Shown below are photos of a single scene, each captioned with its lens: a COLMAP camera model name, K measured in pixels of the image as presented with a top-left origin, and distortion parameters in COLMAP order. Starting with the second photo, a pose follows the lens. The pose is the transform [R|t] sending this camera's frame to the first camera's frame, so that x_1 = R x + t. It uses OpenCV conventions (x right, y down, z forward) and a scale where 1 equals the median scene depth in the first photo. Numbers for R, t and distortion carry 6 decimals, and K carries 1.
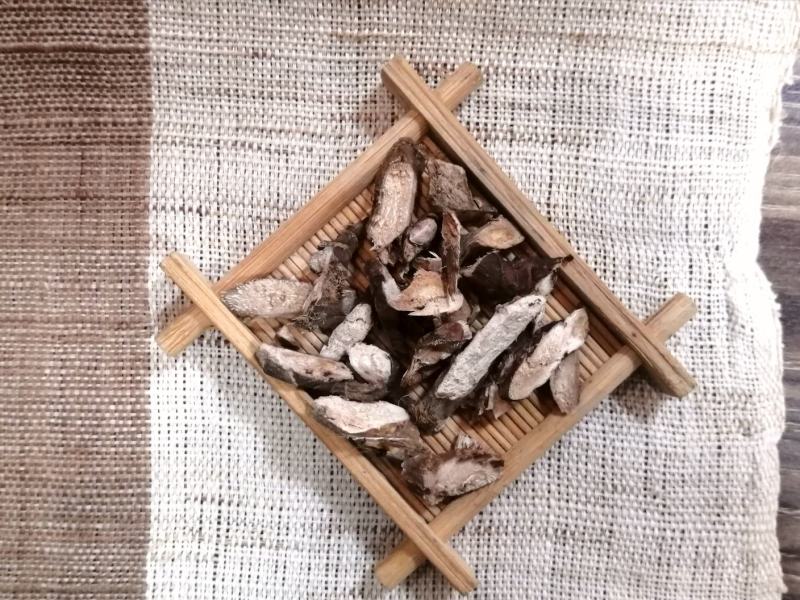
lens RADIAL K [[657.6, 0, 400.0], [0, 657.6, 300.0], [0, 0, 1]] dist [-0.031196, 0.004800]
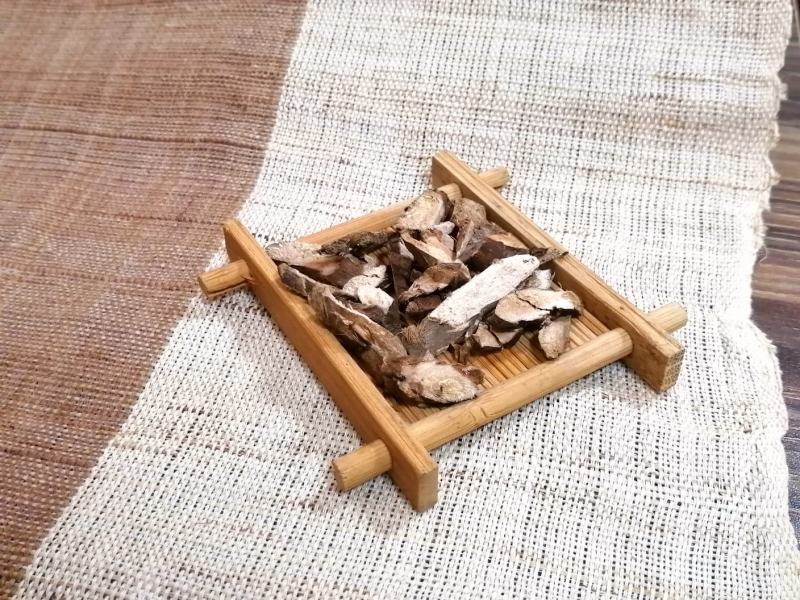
lens RADIAL K [[625.9, 0, 400.0], [0, 625.9, 300.0], [0, 0, 1]] dist [0.041171, -0.099588]
pose [[0.980603, 0.138555, -0.138637, 0.137009], [-0.191910, 0.822517, -0.535384, 0.635262], [0.039851, 0.551605, 0.833153, 0.116278]]
